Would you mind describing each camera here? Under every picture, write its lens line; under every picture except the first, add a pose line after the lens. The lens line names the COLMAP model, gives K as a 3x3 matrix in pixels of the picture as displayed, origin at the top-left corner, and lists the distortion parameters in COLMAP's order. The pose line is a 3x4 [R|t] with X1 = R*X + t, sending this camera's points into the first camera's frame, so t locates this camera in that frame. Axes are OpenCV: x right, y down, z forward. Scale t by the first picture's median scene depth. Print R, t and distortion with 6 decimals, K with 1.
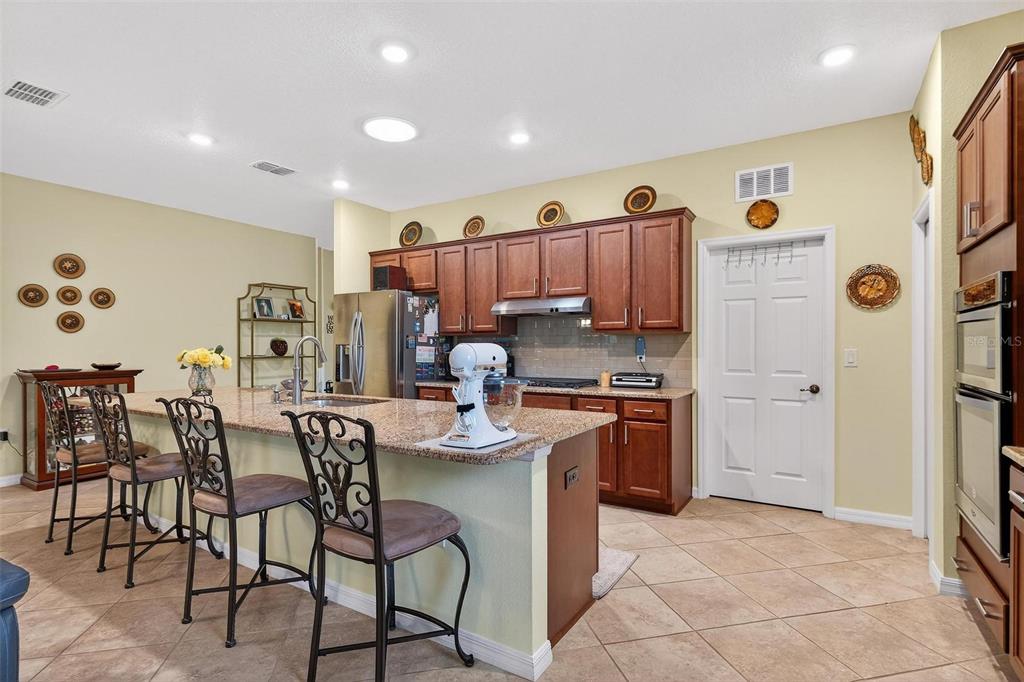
lens RADIAL K [[509.7, 0, 513.8], [0, 509.7, 343.1], [0, 0, 1]] dist [-0.011327, 0.003760]
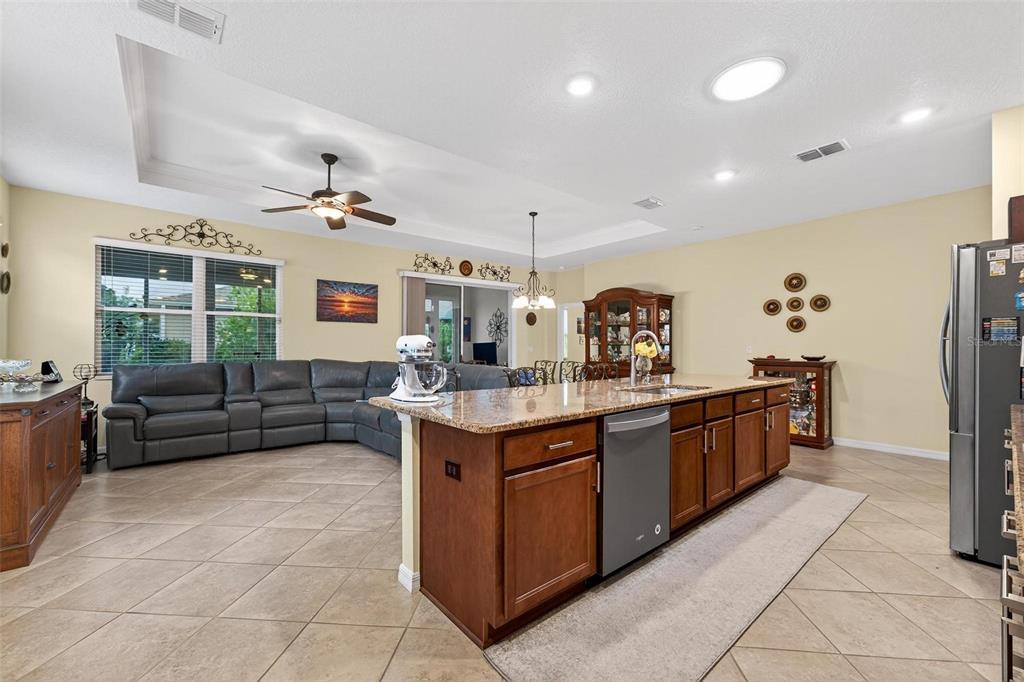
lens RADIAL K [[410.4, 0, 509.3], [0, 410.4, 342.1], [0, 0, 1]] dist [-0.002519, 0.002954]
pose [[-0.324399, -0.007192, -0.945893, 0.413498], [0.003958, 0.999952, -0.008960, 0.013616], [0.945912, -0.006650, -0.324355, 0.667919]]
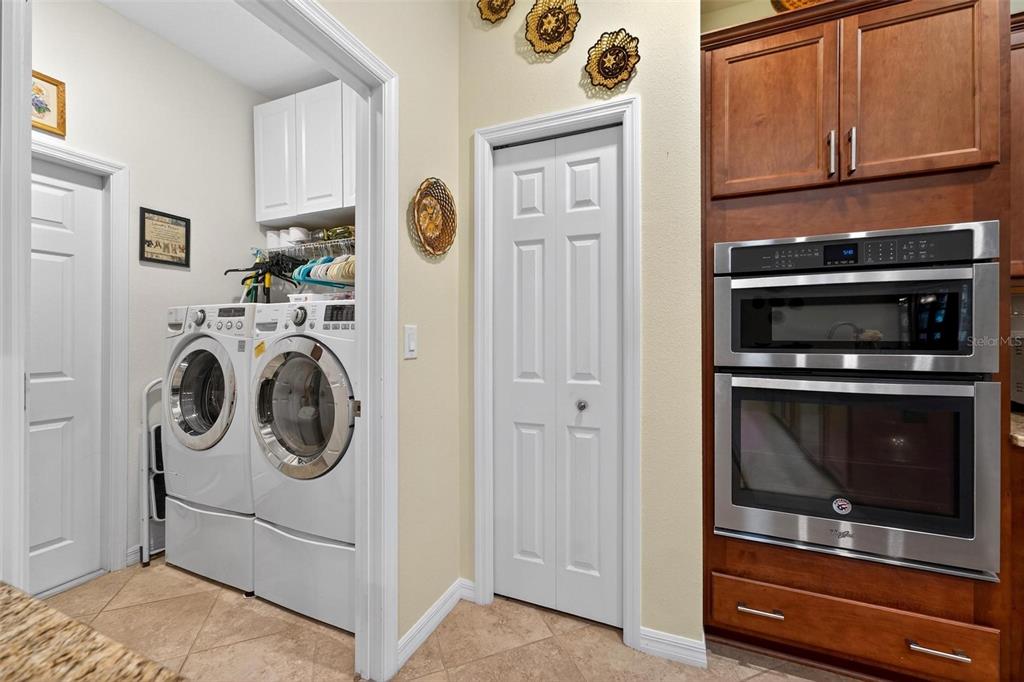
lens RADIAL K [[410.4, 0, 526.1], [0, 410.4, 335.8], [0, 0, 1]] dist [-0.002519, 0.002954]
pose [[-0.155847, 0.007831, 0.987750, 0.172074], [-0.000834, 0.999967, -0.008059, 0.020708], [-0.987781, -0.002080, -0.155835, 0.731480]]
